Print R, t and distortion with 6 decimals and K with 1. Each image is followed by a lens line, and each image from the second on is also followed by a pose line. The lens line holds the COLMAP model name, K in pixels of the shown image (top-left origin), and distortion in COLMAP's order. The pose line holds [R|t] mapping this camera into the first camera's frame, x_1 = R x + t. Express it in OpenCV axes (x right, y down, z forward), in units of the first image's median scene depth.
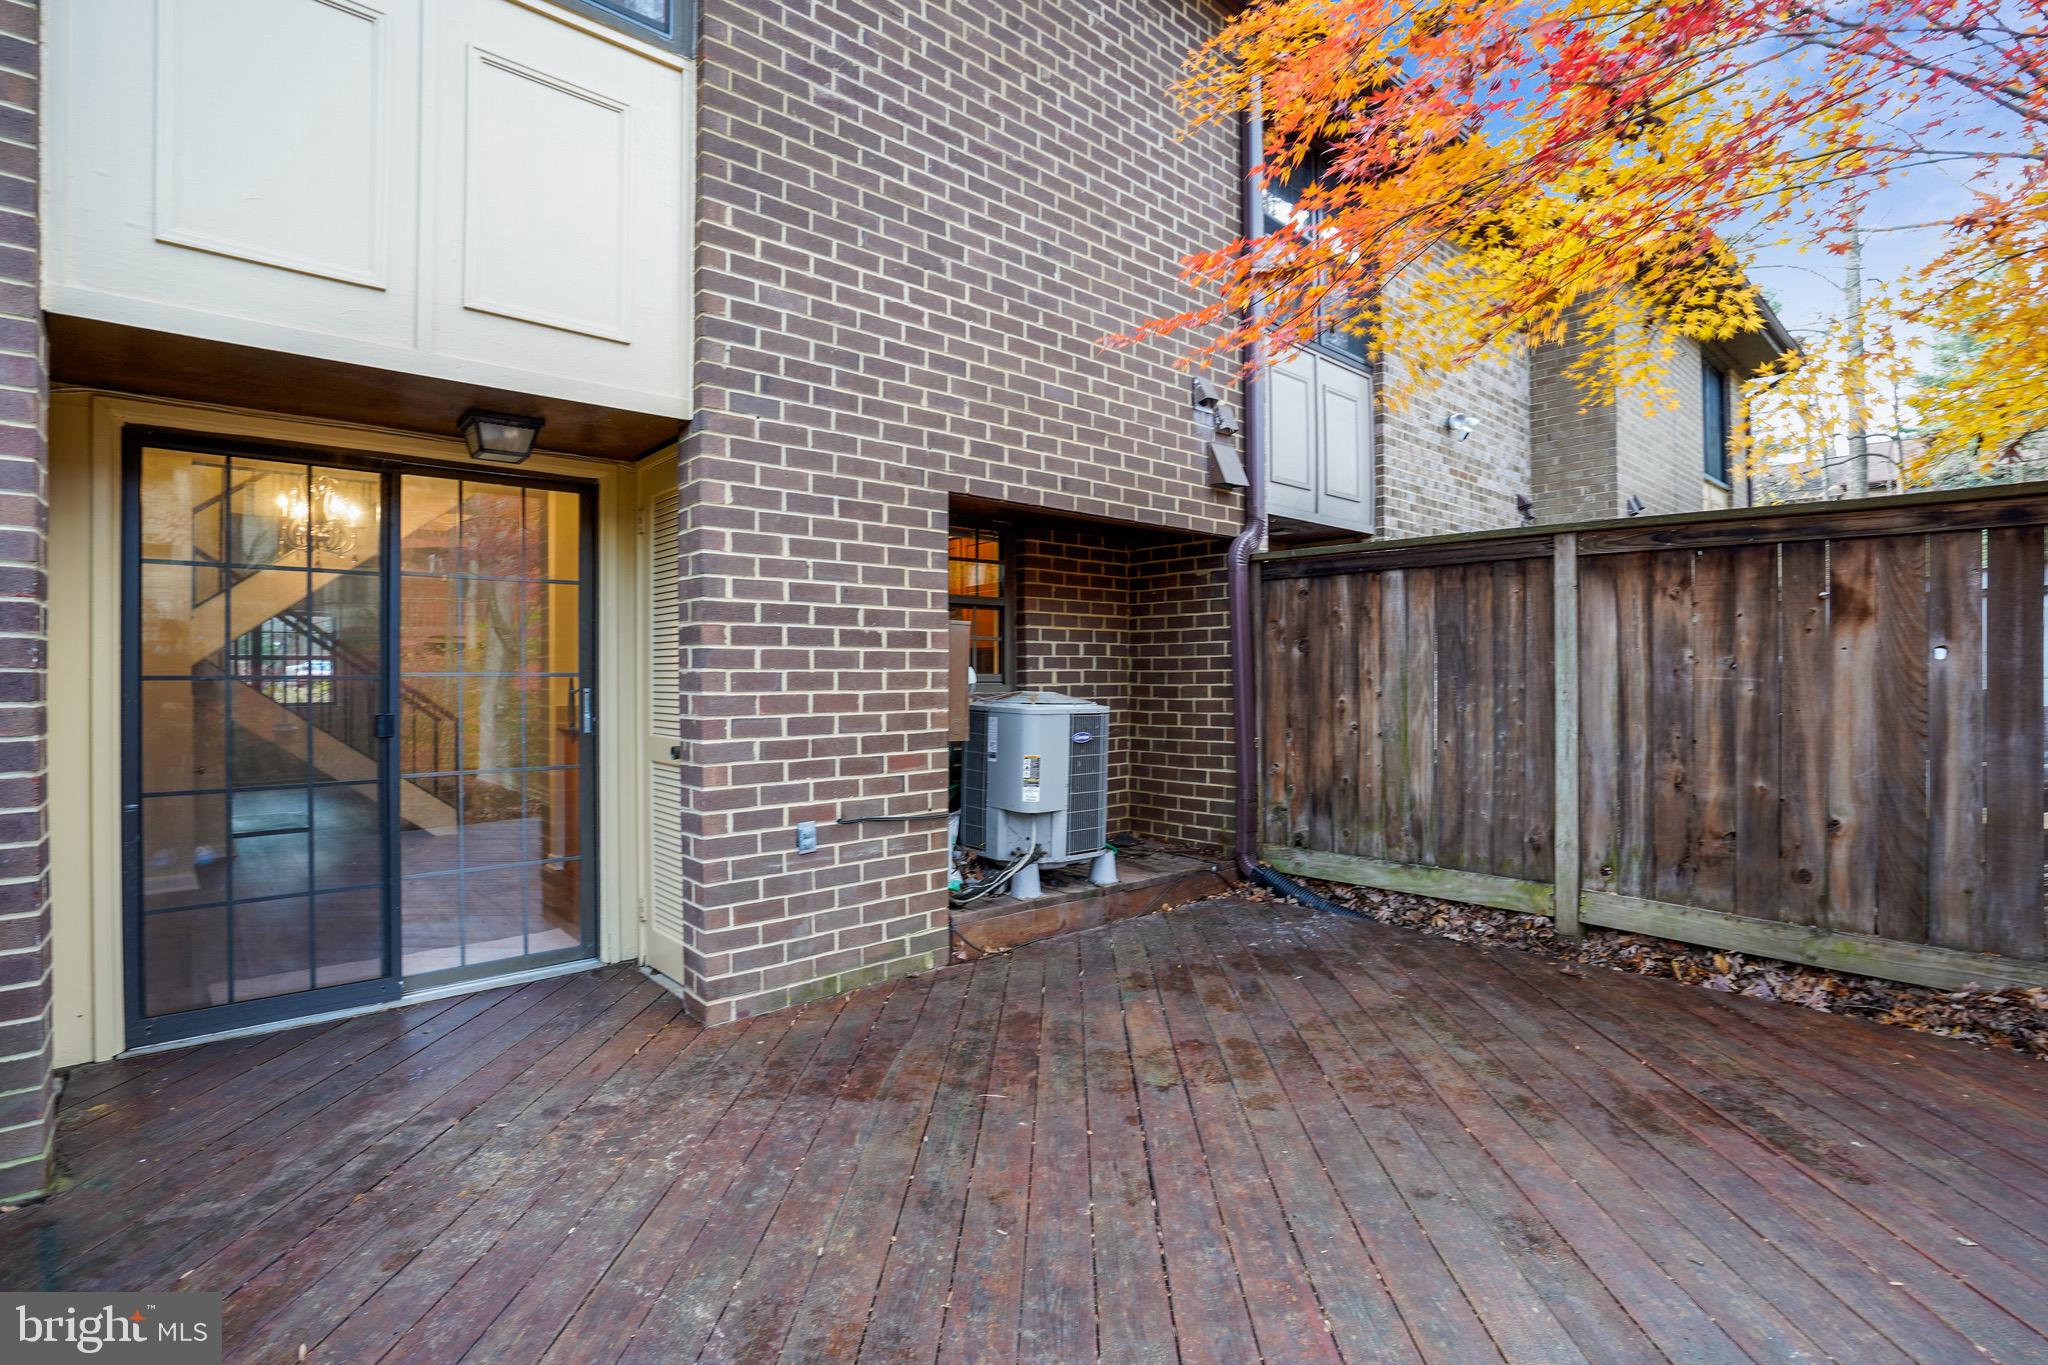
lens RADIAL K [[955.9, 0, 1025.1], [0, 955.9, 683.7], [0, 0, 1]] dist [-0.030328, 0.010323]
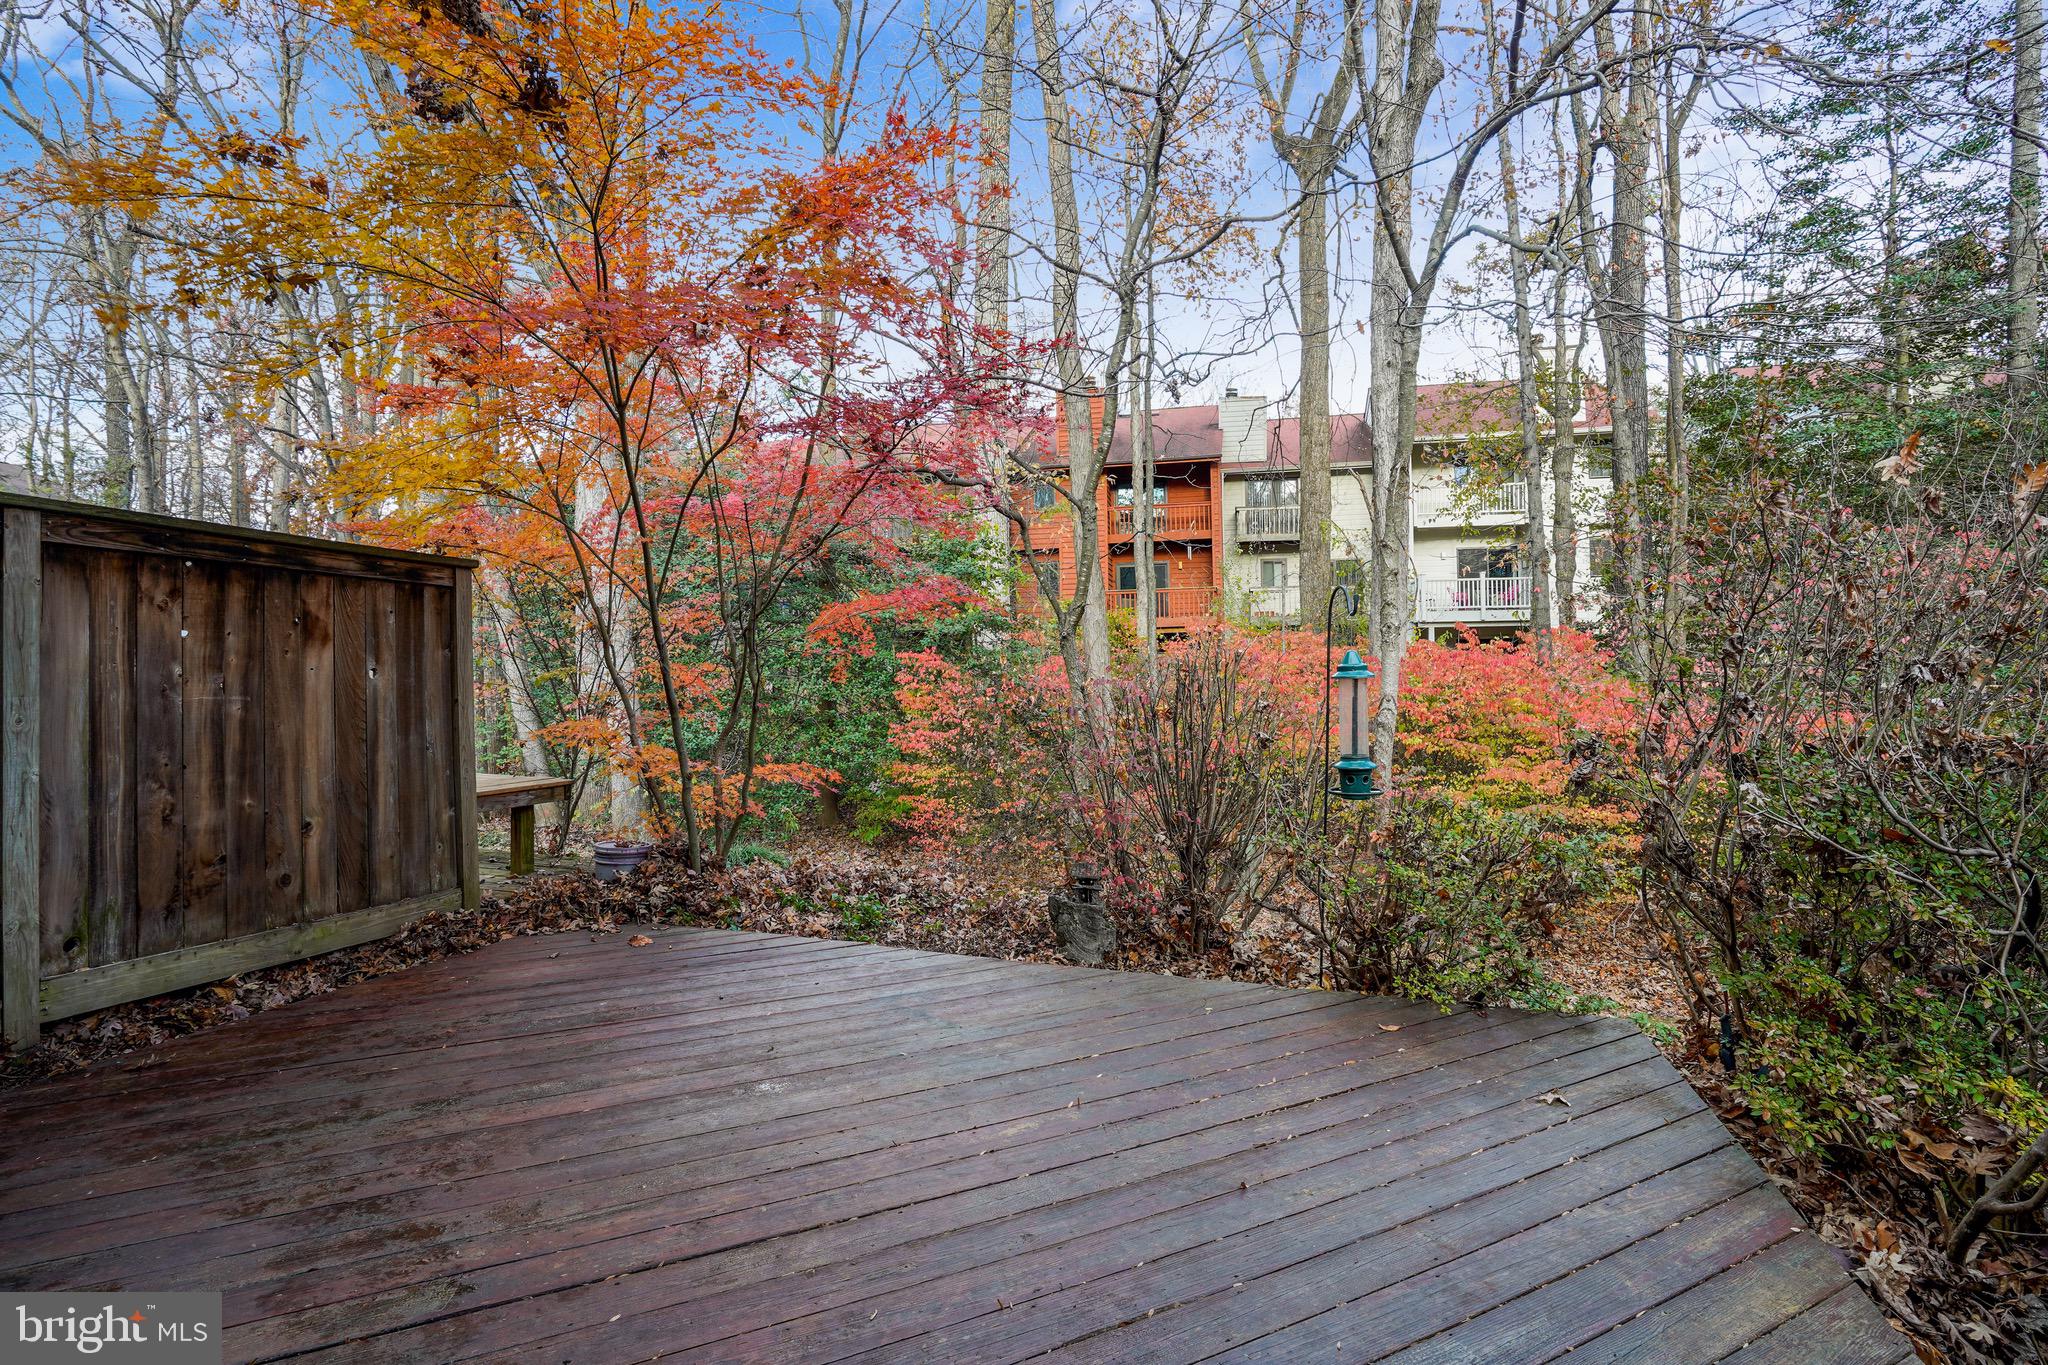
lens RADIAL K [[955.9, 0, 1030.3], [0, 955.9, 671.8], [0, 0, 1]] dist [-0.030328, 0.010323]
pose [[-0.469987, 0.013689, 0.882567, -0.493123], [0.020554, 0.999778, -0.004561, -0.010656], [-0.882434, 0.015996, -0.470164, 0.709118]]
